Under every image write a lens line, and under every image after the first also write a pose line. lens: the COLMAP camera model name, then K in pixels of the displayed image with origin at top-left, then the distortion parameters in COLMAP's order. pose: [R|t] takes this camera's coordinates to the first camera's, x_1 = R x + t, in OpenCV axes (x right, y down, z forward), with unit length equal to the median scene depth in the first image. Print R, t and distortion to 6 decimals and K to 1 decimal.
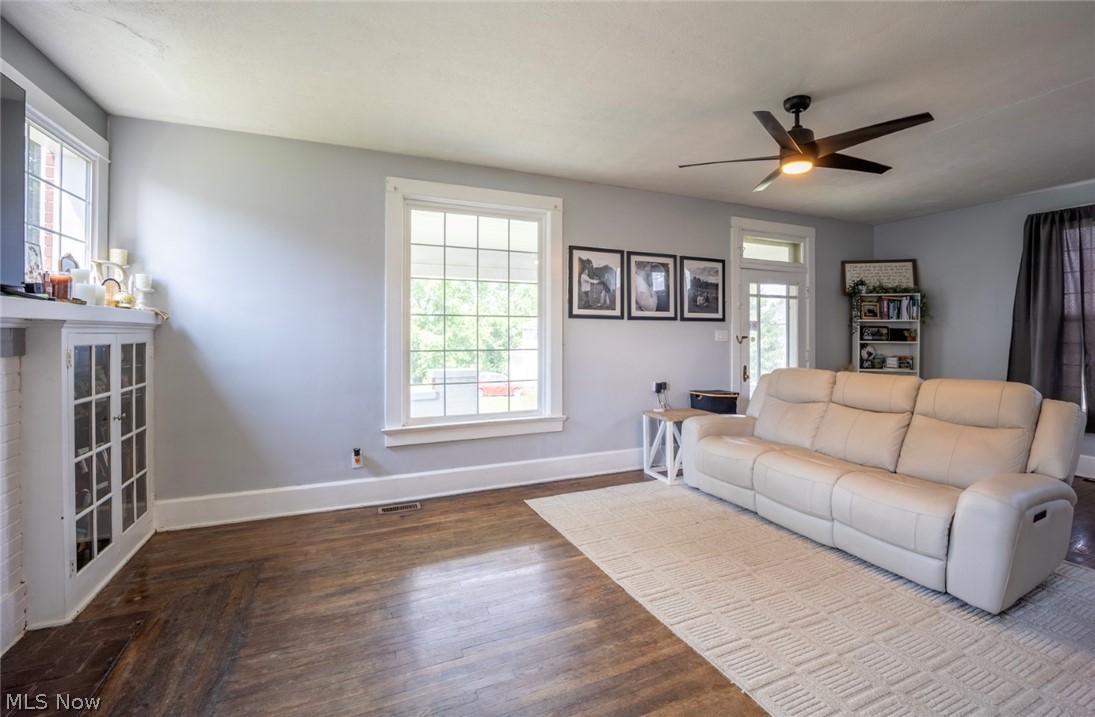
lens RADIAL K [[466.4, 0, 545.3], [0, 466.4, 335.6], [0, 0, 1]] dist [-0.017006, -0.000366]
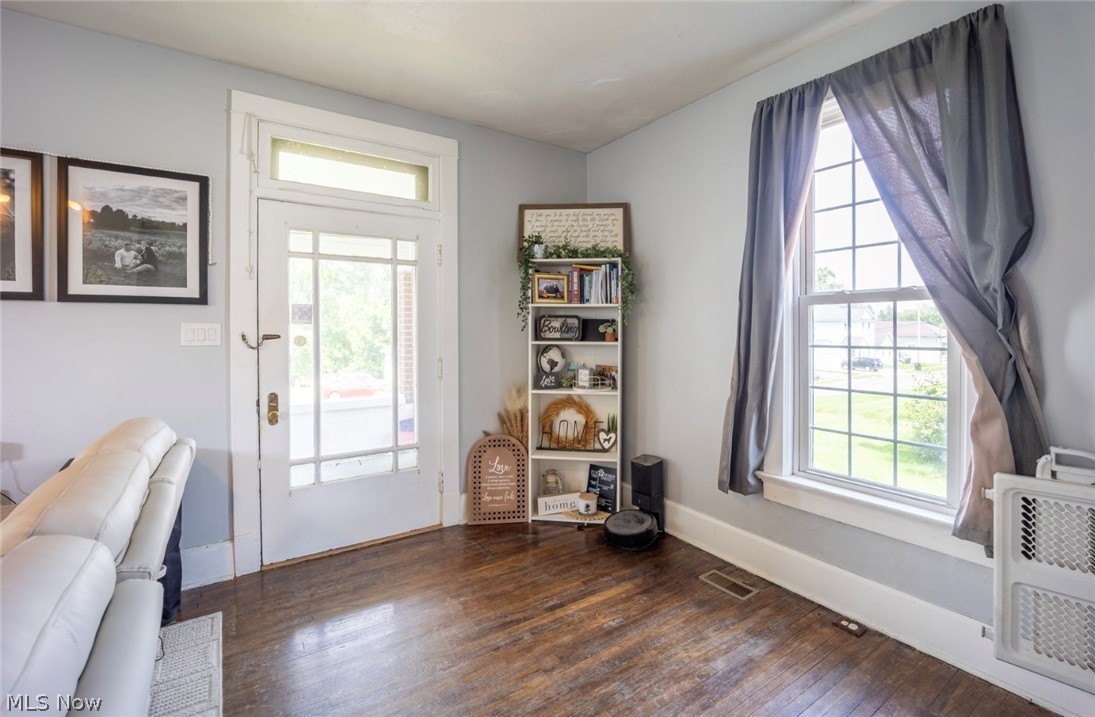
lens RADIAL K [[479.5, 0, 547.5], [0, 479.5, 334.1], [0, 0, 1]] dist [-0.016847, -0.000132]
pose [[0.982658, -0.006017, 0.185330, 0.718204], [0.004516, 0.999954, 0.008516, -0.002732], [-0.185372, -0.007532, 0.982640, 0.504033]]
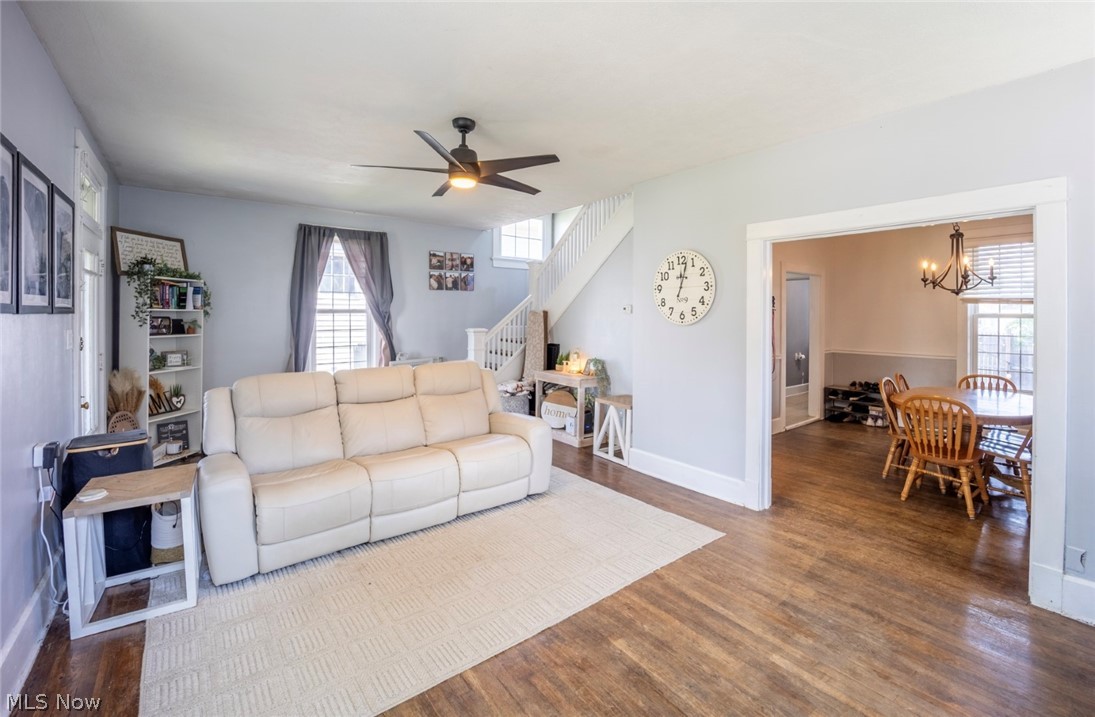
lens RADIAL K [[498.7, 0, 609.5], [0, 498.7, 316.2], [0, 0, 1]] dist [-0.022574, -0.000041]
pose [[-0.316563, -0.012013, 0.948495, -0.419126], [0.000070, 0.999920, 0.012687, -0.039310], [-0.948572, 0.004083, -0.316537, 0.642946]]
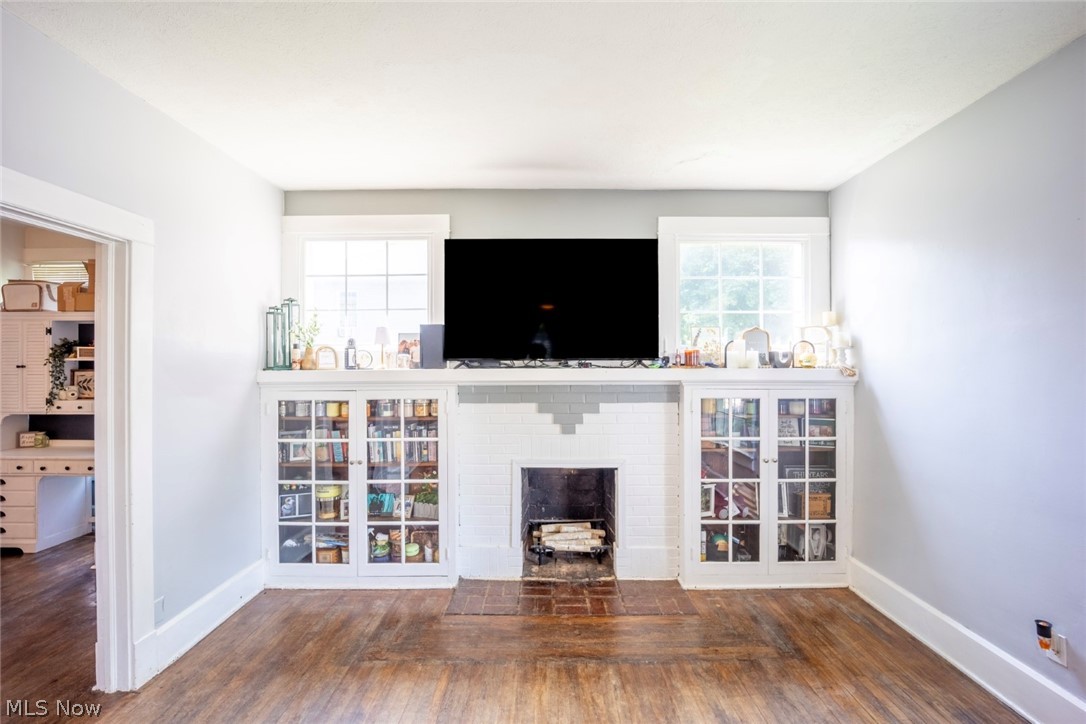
lens RADIAL K [[446.9, 0, 546.6], [0, 446.9, 363.0], [0, 0, 1]] dist [-0.015752, -0.000806]
pose [[-0.398862, -0.011100, -0.916944, 0.211589], [-0.001841, 0.999934, -0.011304, -0.035155], [0.917009, -0.002820, -0.398856, 0.550448]]
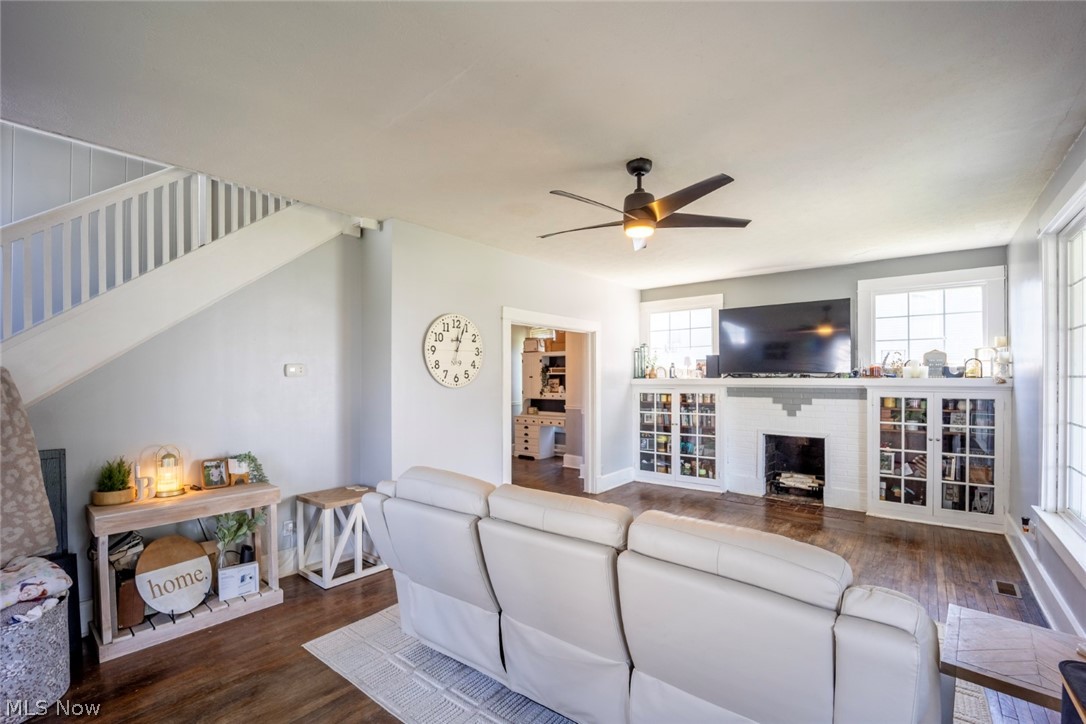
lens RADIAL K [[476.6, 0, 555.2], [0, 476.6, 376.8], [0, 0, 1]] dist [-0.016788, -0.000020]
pose [[-0.875313, -0.007190, -0.483503, 0.735327], [-0.005661, 0.999973, -0.004622, -0.028125], [0.483524, -0.001308, -0.875330, 1.117778]]
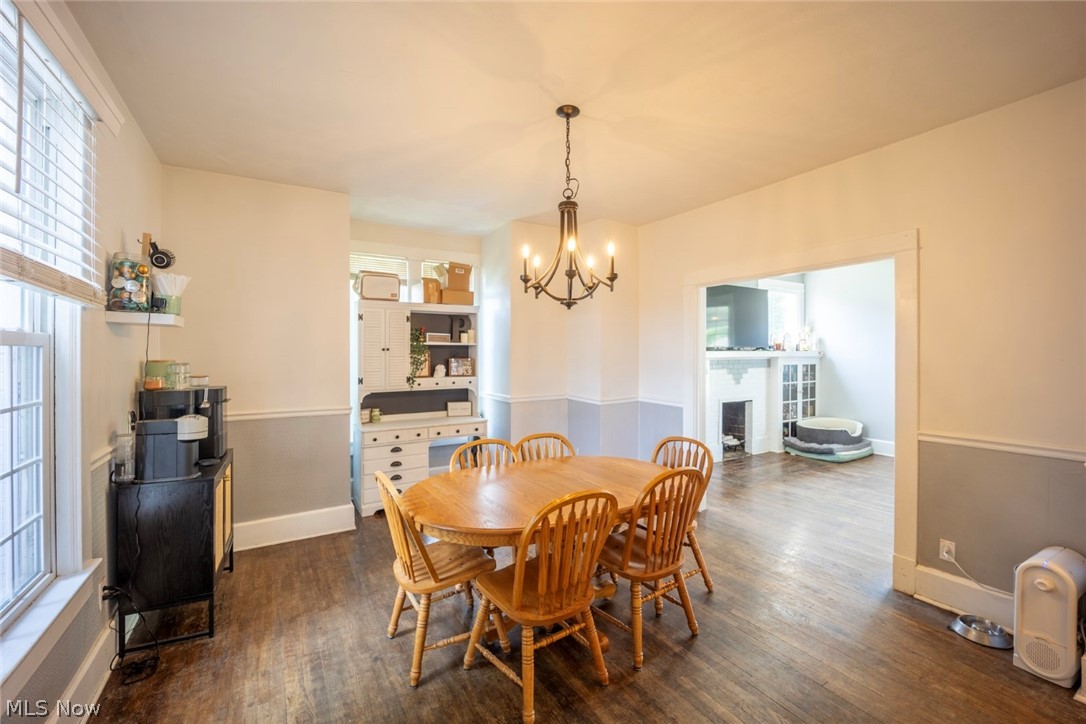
lens RADIAL K [[446.9, 0, 546.6], [0, 446.9, 363.0], [0, 0, 1]] dist [-0.015752, -0.000806]
pose [[0.138997, 0.018499, -0.990120, 0.842933], [0.001573, 0.999820, 0.018901, -0.024757], [0.990292, -0.004184, 0.138943, -0.487439]]
